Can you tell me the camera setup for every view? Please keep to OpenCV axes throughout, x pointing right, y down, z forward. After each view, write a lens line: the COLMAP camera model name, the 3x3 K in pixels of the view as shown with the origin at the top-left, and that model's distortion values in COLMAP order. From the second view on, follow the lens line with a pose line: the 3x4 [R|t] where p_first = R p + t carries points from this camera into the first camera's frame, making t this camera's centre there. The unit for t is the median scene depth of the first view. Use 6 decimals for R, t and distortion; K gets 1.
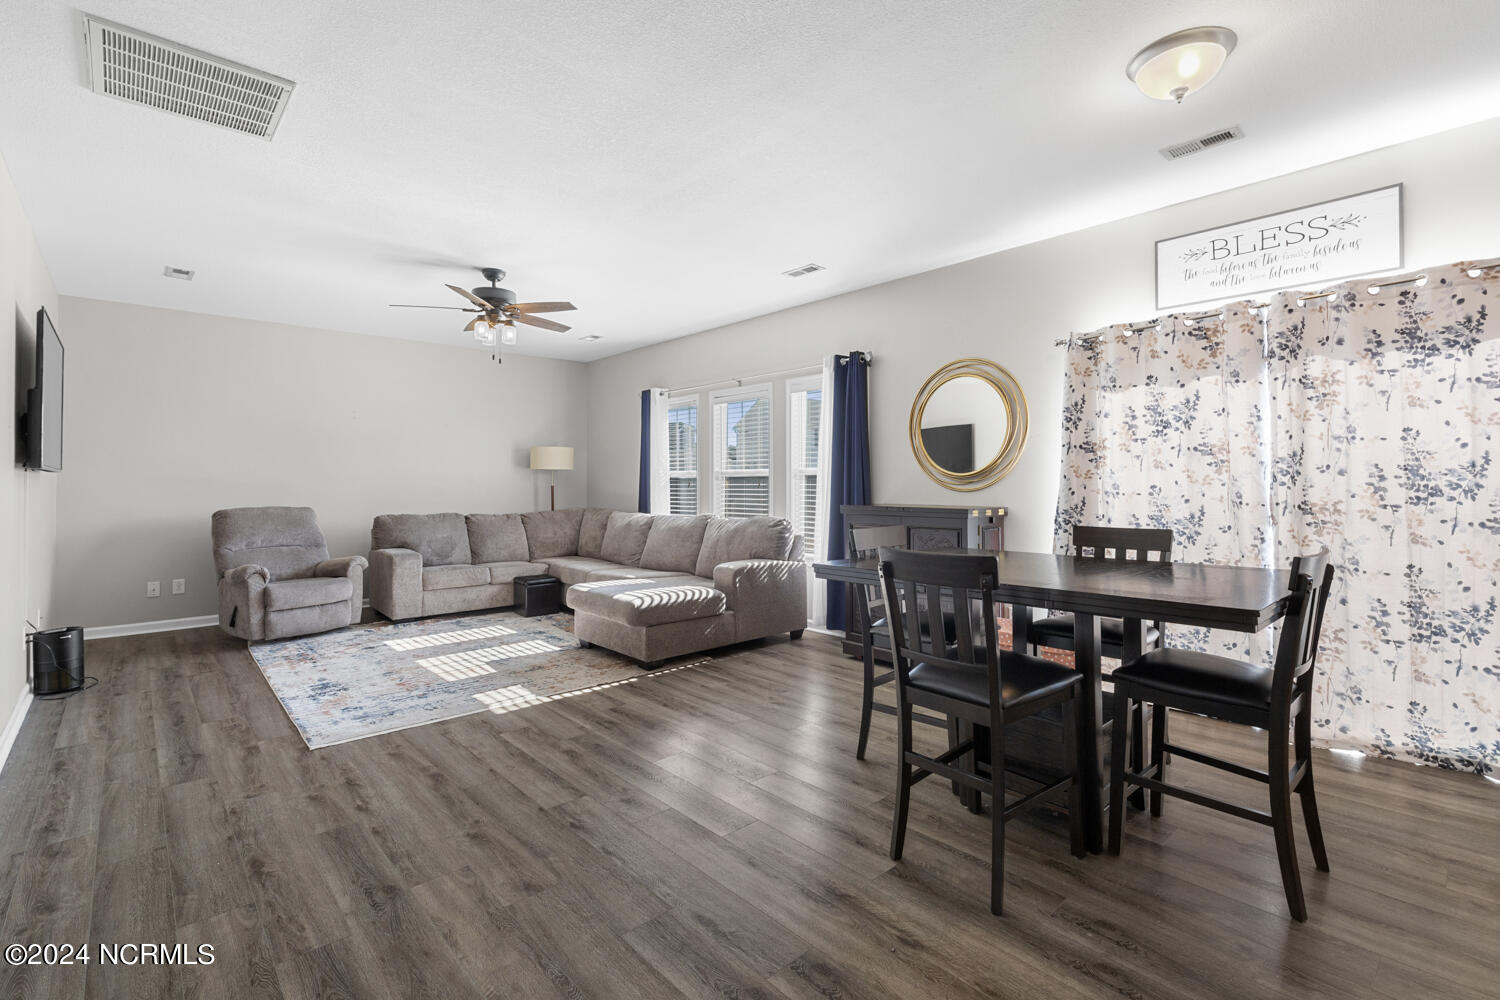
lens RADIAL K [[683.4, 0, 757.7], [0, 683.4, 476.2], [0, 0, 1]] dist [0.005406, -0.000821]
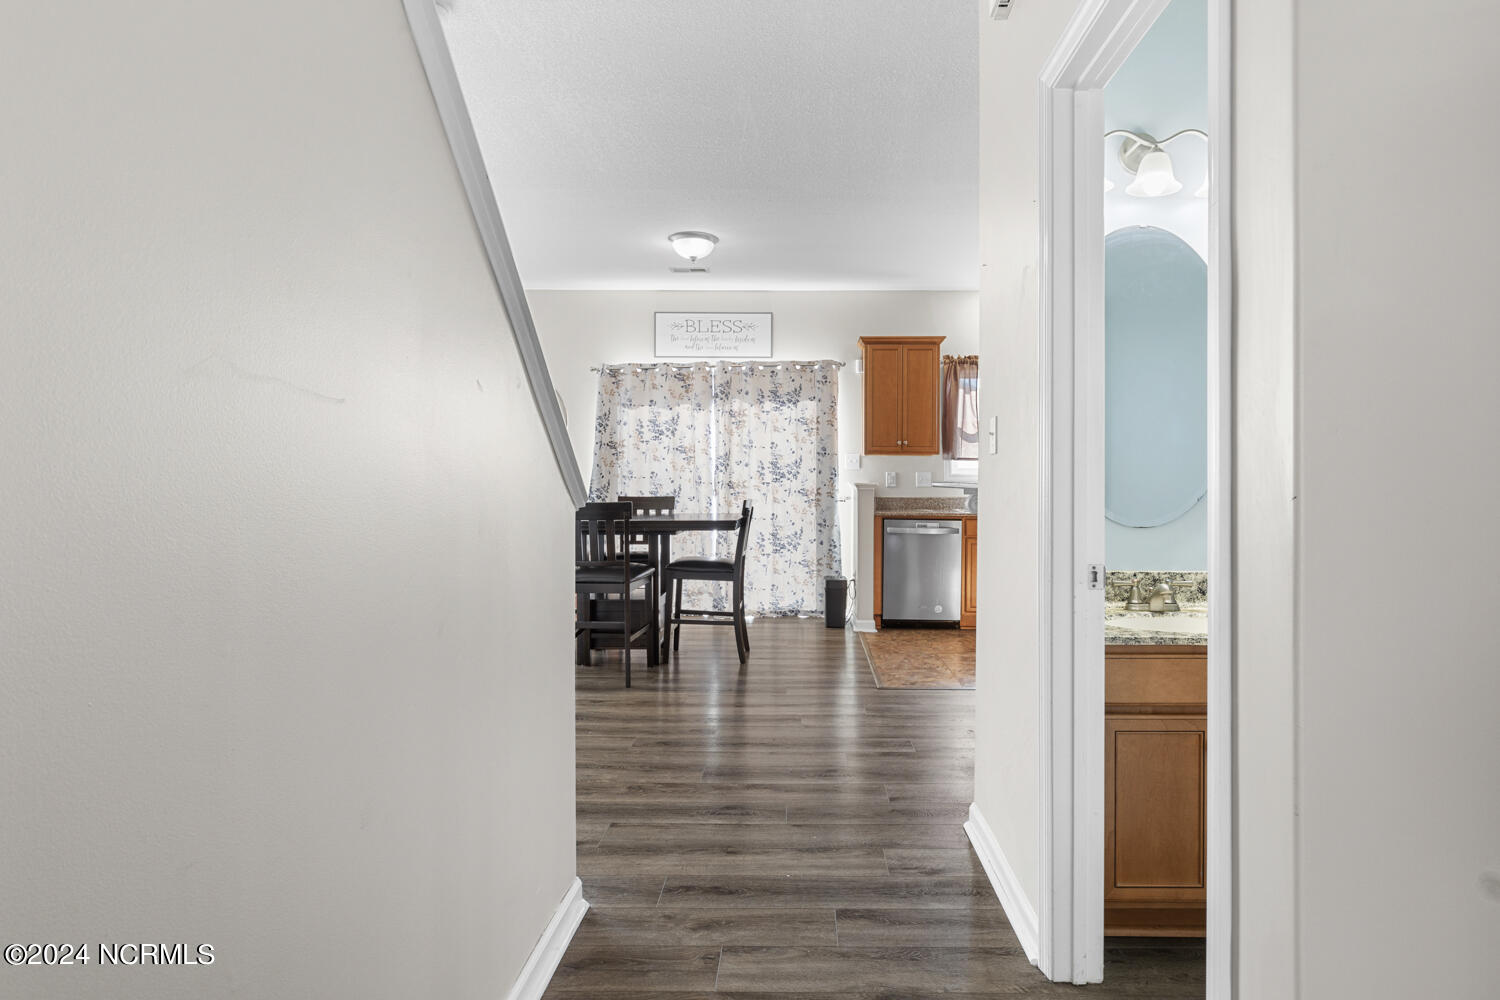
lens RADIAL K [[809.7, 0, 811.6], [0, 809.7, 483.6], [0, 0, 1]] dist [-0.020623, -0.000668]
pose [[0.669771, 0.005808, 0.742545, -0.486635], [-0.013990, 0.999891, 0.004798, 0.024091], [-0.742436, -0.013601, 0.669779, -0.440231]]
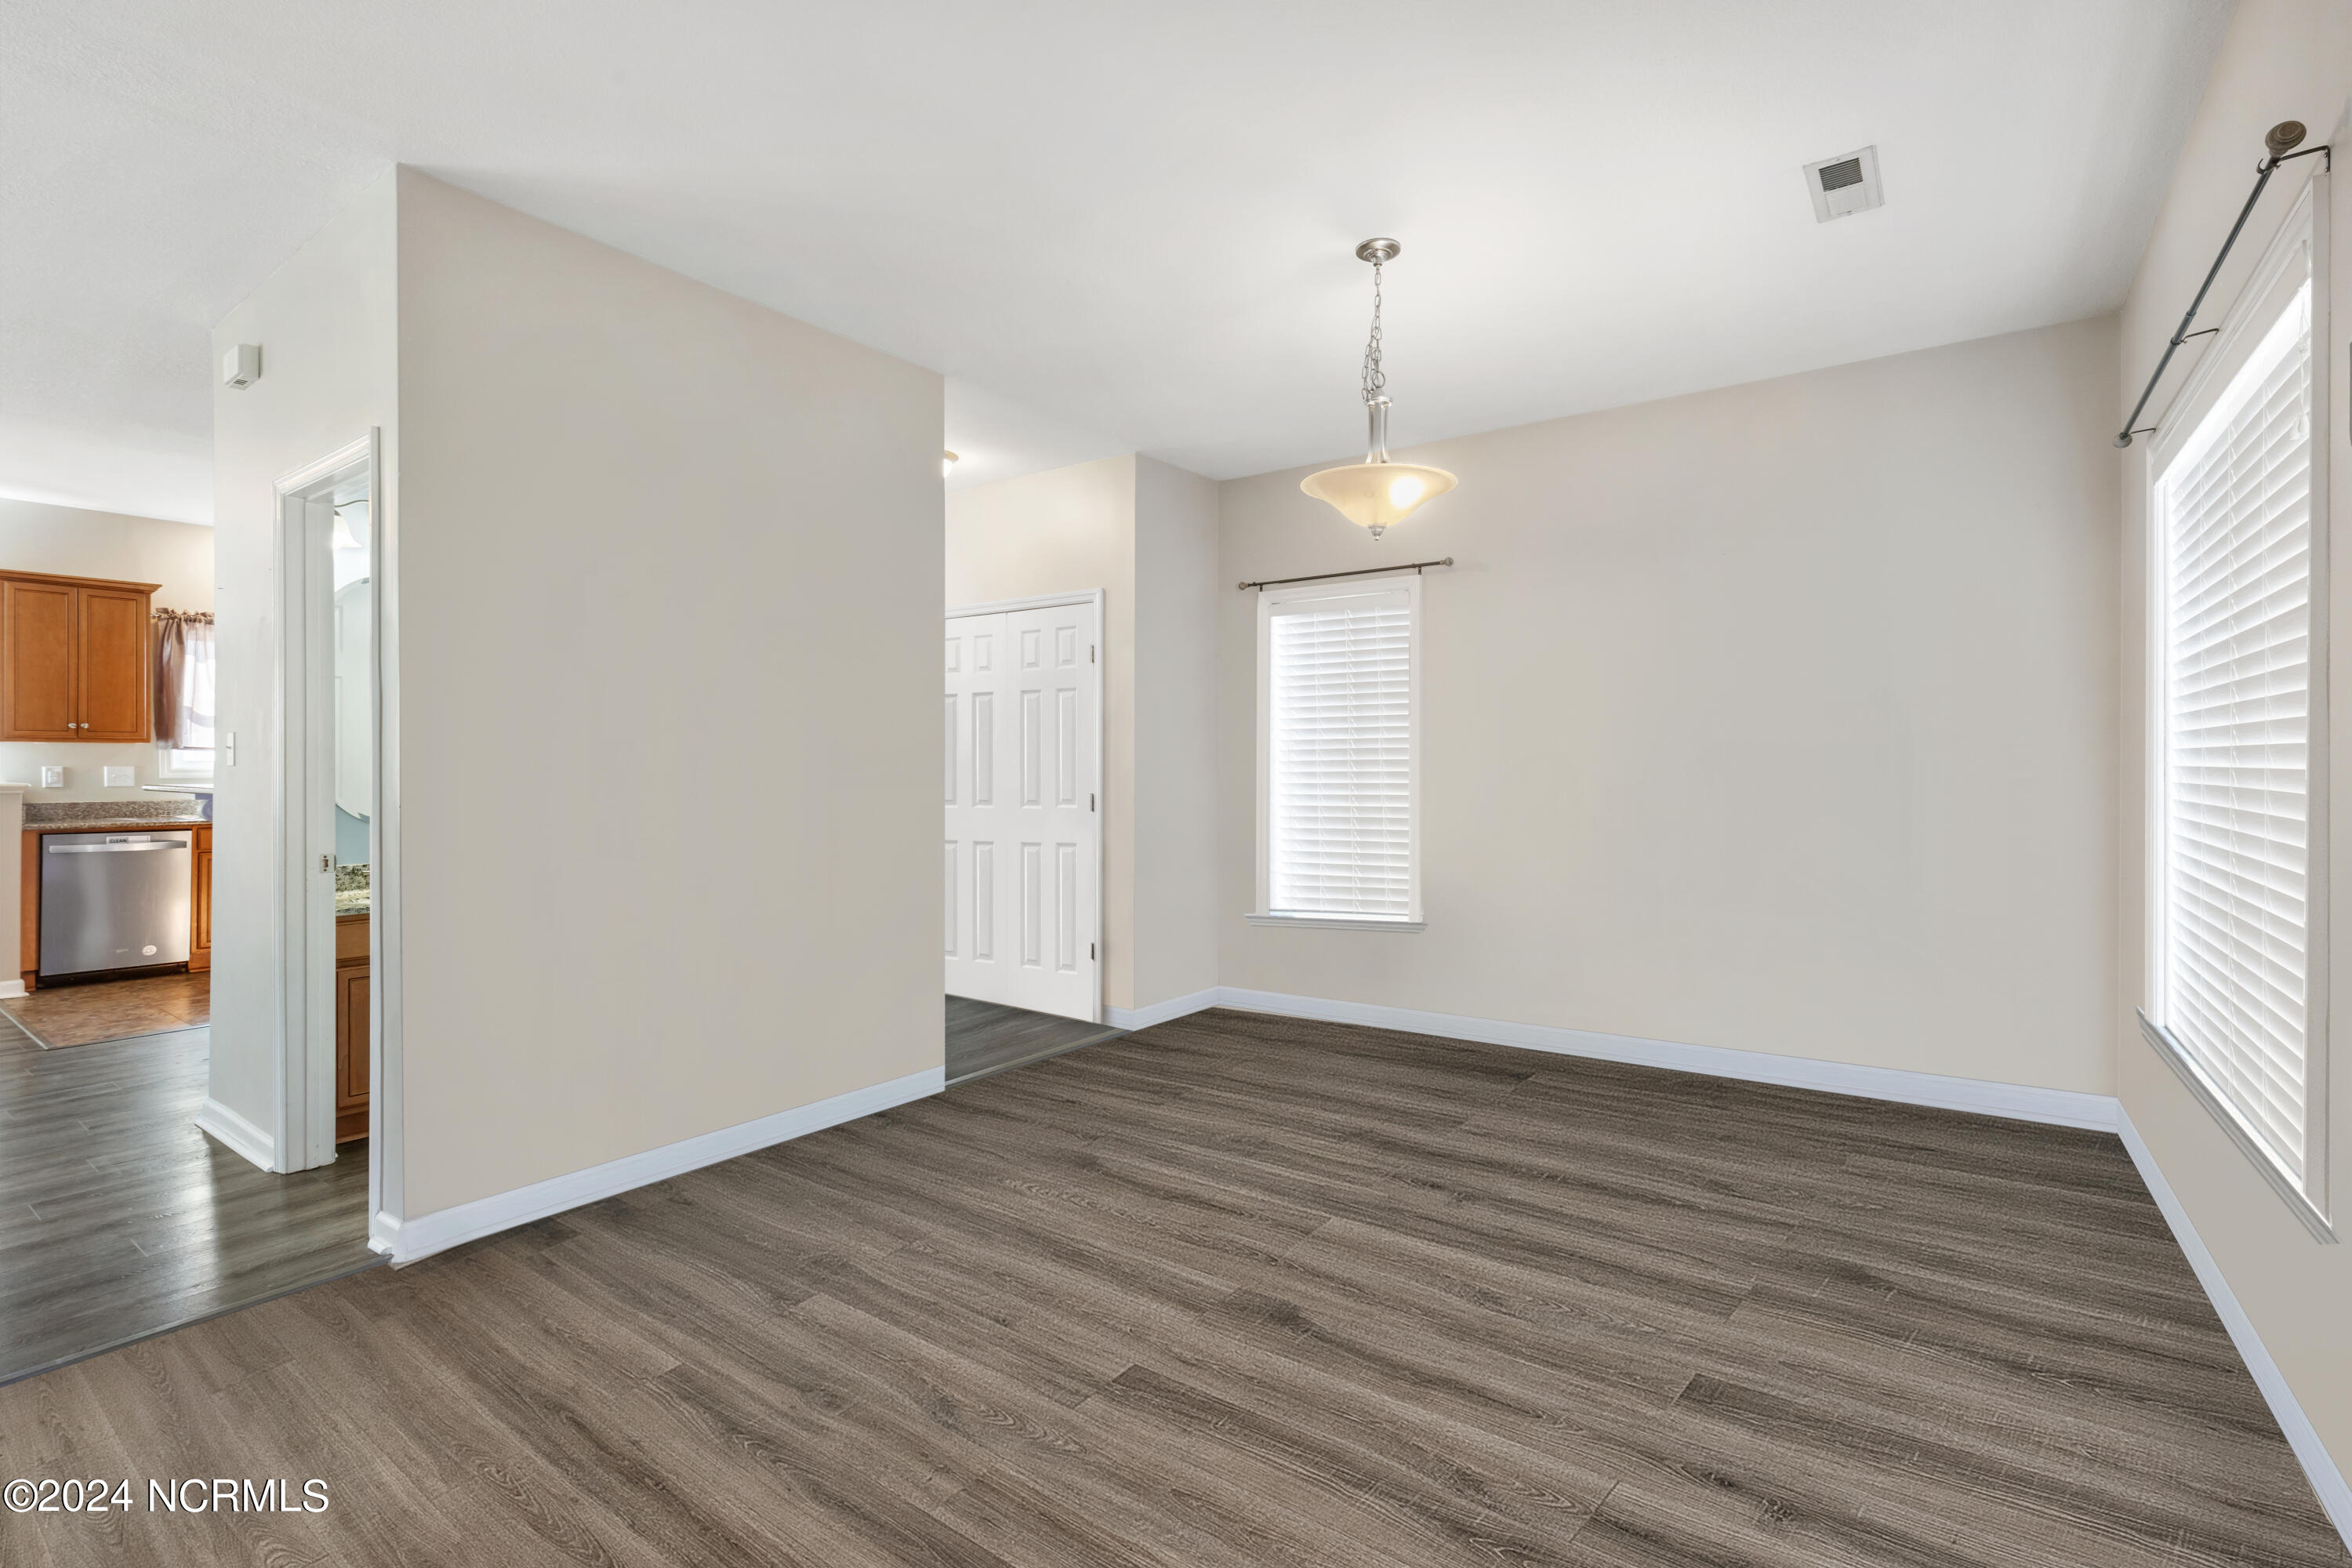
lens RADIAL K [[1071.6, 0, 1188.6], [0, 1071.6, 759.8], [0, 0, 1]] dist [0.005406, -0.000821]
pose [[-0.196508, 0.009338, 0.980458, -0.976779], [-0.008361, 0.999902, -0.011199, 0.000138], [-0.980467, -0.010398, -0.196411, -0.739178]]
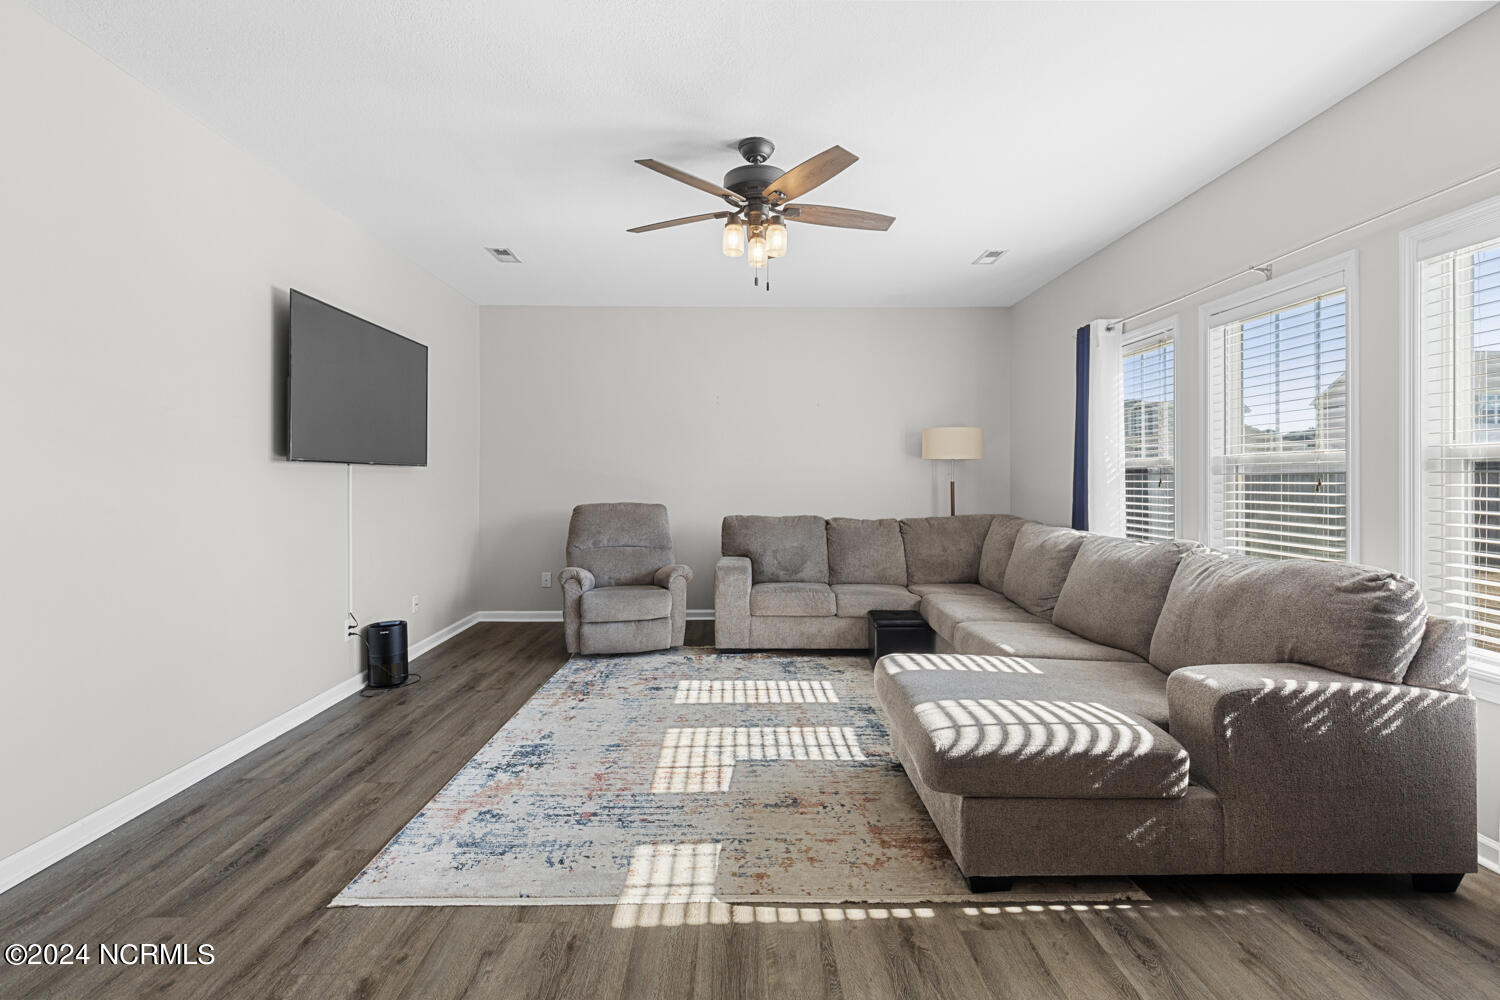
lens RADIAL K [[683.4, 0, 738.1], [0, 683.4, 474.0], [0, 0, 1]] dist [0.005406, -0.000821]
pose [[0.741562, 0.000514, -0.670884, 0.034254], [0.003726, 0.999981, 0.004885, 0.002735], [0.670874, -0.006122, 0.741546, 0.619538]]
